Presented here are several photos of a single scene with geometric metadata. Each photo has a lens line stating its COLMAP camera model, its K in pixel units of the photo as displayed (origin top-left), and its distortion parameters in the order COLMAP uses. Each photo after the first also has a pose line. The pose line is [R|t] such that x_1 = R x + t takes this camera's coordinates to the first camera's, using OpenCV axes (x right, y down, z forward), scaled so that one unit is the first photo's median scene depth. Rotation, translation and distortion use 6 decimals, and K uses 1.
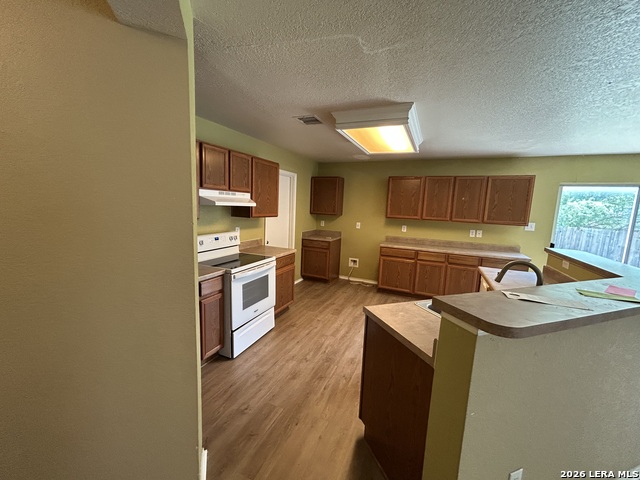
lens RADIAL K [[259.2, 0, 320.3], [0, 259.2, 238.9], [0, 0, 1]] dist [-0.003271, -0.001197]
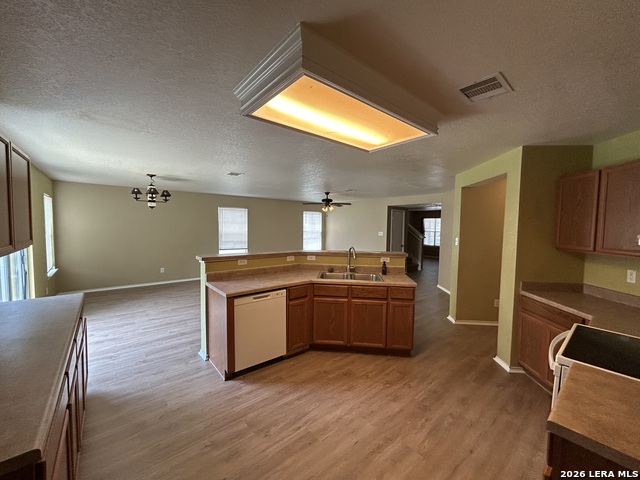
lens RADIAL K [[259.2, 0, 319.4], [0, 259.2, 239.3], [0, 0, 1]] dist [-0.003271, -0.001197]
pose [[-0.900958, -0.076224, 0.427159, 0.018702], [0.009065, 0.980928, 0.194160, -0.244733], [-0.433811, 0.178803, -0.883084, 1.832620]]
